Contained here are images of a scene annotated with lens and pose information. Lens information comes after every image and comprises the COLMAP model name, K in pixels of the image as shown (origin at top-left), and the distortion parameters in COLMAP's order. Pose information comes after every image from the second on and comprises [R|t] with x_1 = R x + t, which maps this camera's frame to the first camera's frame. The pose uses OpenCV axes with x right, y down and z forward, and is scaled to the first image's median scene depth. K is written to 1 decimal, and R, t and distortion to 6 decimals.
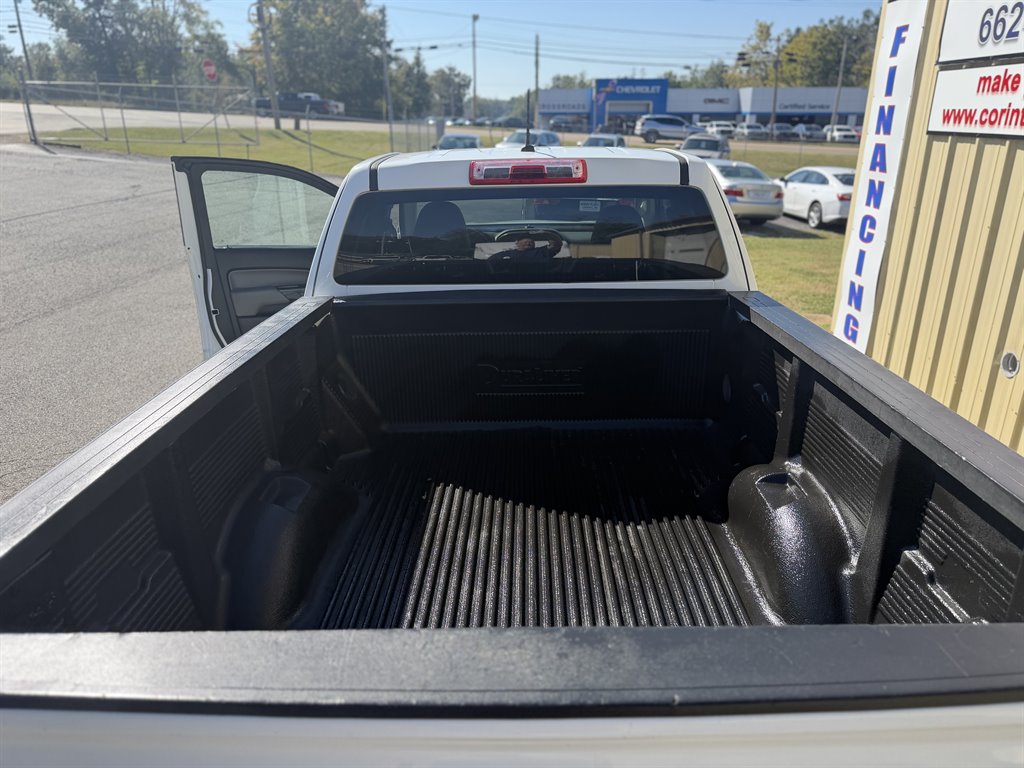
lens RADIAL K [[717.4, 0, 512.4], [0, 717.4, 381.8], [0, 0, 1]] dist [0.005149, -0.005964]
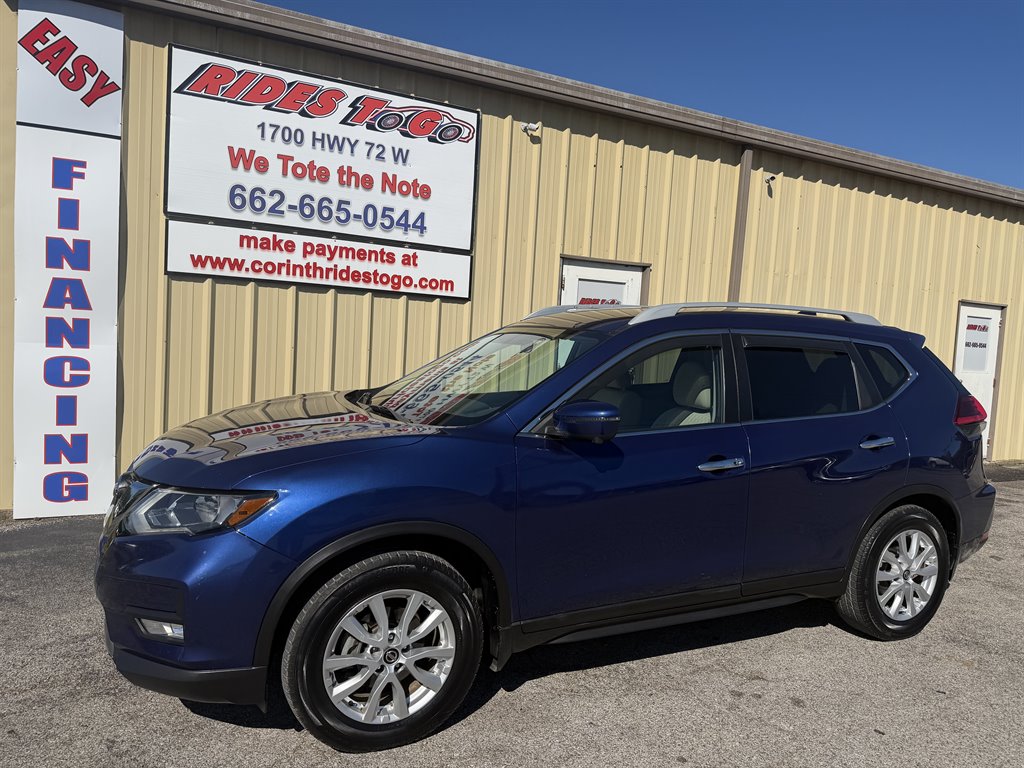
lens RADIAL K [[717.4, 0, 519.5], [0, 717.4, 383.9], [0, 0, 1]] dist [0.005149, -0.005964]
pose [[-0.479284, -0.082686, 0.873756, -0.050533], [0.253421, 0.940109, 0.227975, -0.024486], [-0.840276, 0.330693, -0.429625, 0.087074]]
